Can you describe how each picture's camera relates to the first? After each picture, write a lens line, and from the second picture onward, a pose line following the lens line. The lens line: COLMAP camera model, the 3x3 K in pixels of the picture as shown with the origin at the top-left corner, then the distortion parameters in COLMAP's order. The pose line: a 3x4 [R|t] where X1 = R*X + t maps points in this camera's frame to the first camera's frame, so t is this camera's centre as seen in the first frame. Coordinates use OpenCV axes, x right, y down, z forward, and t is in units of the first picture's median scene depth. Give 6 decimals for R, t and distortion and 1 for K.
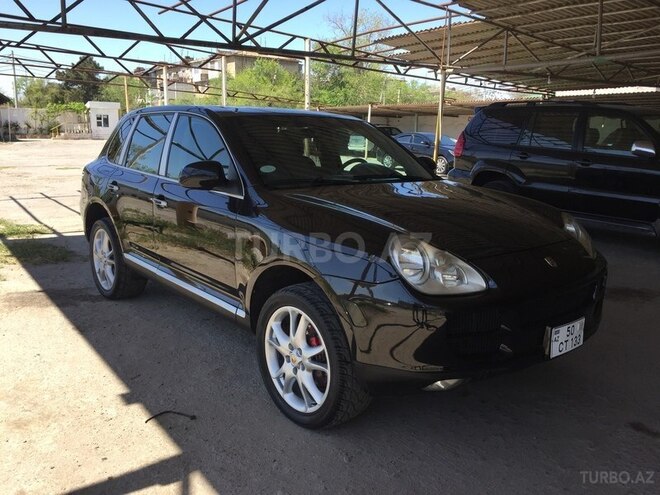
lens RADIAL K [[558.0, 0, 331.9], [0, 558.0, 246.1], [0, 0, 1]] dist [0.069853, -0.080266]
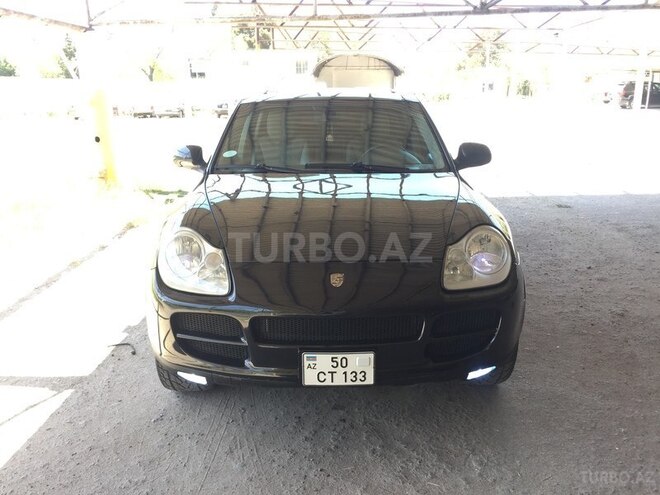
lens RADIAL K [[558.0, 0, 331.1], [0, 558.0, 246.2], [0, 0, 1]] dist [0.069853, -0.080266]
pose [[0.778646, 0.142821, -0.610993, 0.570405], [-0.104834, 0.989675, 0.097739, -0.066997], [0.618643, -0.012052, 0.785579, 0.204159]]
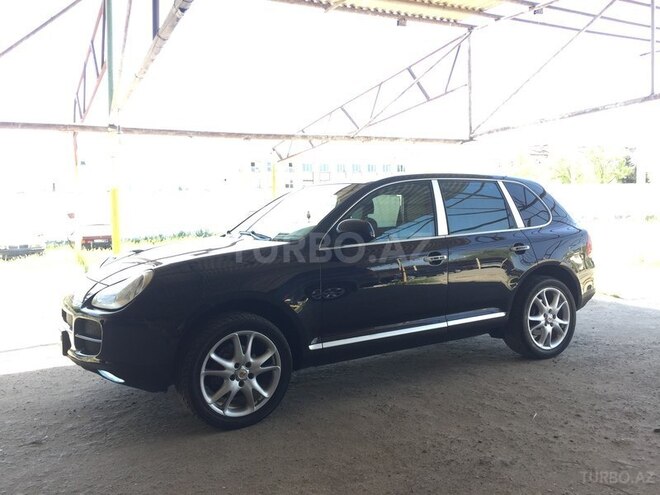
lens RADIAL K [[558.0, 0, 334.6], [0, 558.0, 250.0], [0, 0, 1]] dist [0.069853, -0.080266]
pose [[-0.145480, 0.057682, -0.987678, 1.073235], [-0.175667, 0.980931, 0.083163, -0.187440], [0.973641, 0.185601, -0.132573, 1.143499]]
